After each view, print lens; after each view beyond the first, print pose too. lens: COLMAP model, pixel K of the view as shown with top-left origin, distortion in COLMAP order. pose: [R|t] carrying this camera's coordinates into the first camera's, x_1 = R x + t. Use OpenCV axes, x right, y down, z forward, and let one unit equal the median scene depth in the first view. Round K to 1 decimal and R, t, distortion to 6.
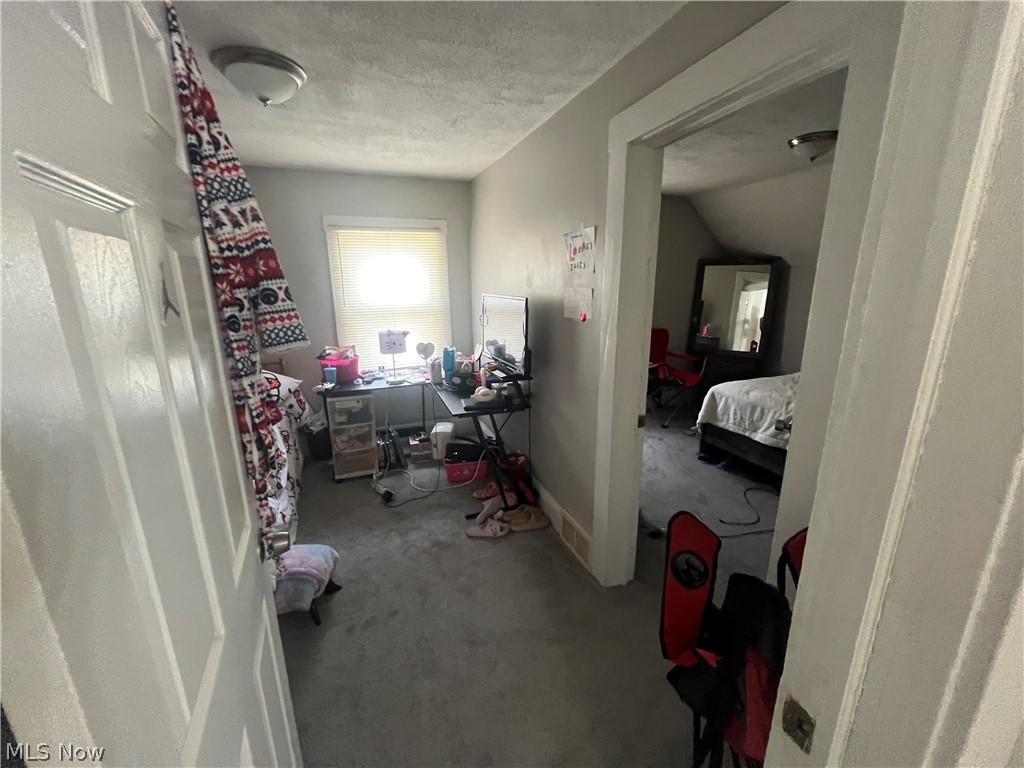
lens RADIAL K [[413.2, 0, 503.0], [0, 413.2, 388.5], [0, 0, 1]] dist [-0.003804, 0.000058]
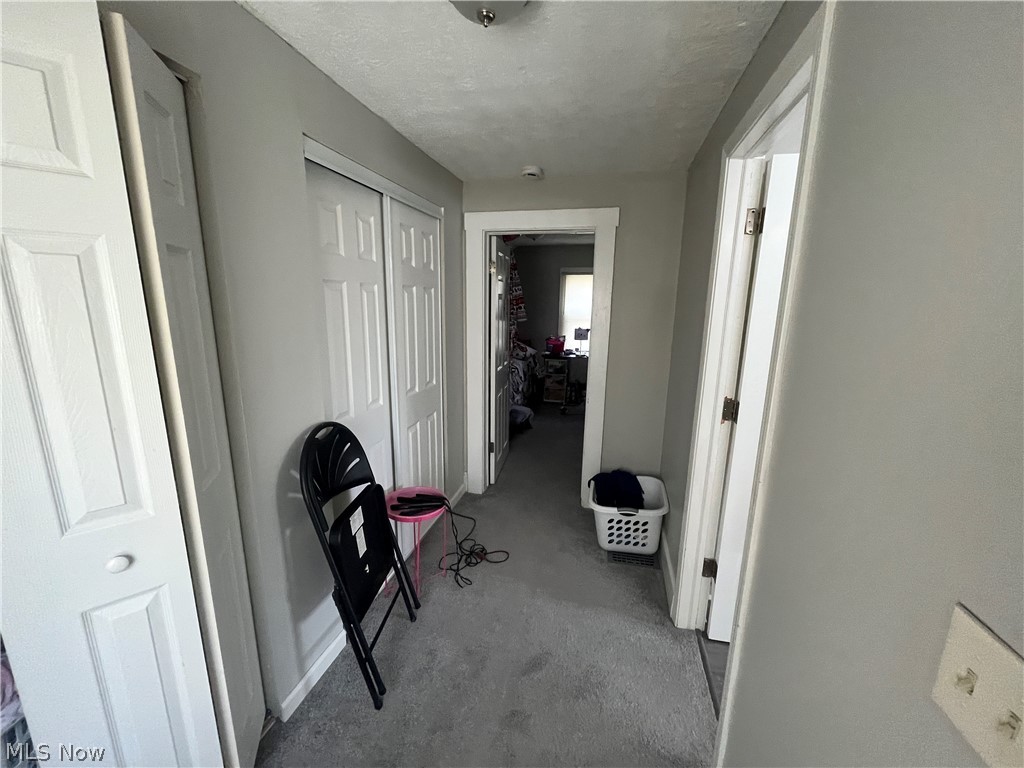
lens RADIAL K [[413.2, 0, 512.4], [0, 413.2, 385.4], [0, 0, 1]] dist [-0.003804, 0.000058]
pose [[0.836670, 0.138671, -0.529862, 0.507080], [-0.161698, 0.986836, 0.002940, 0.166377], [0.523294, 0.083218, 0.848079, -0.758058]]
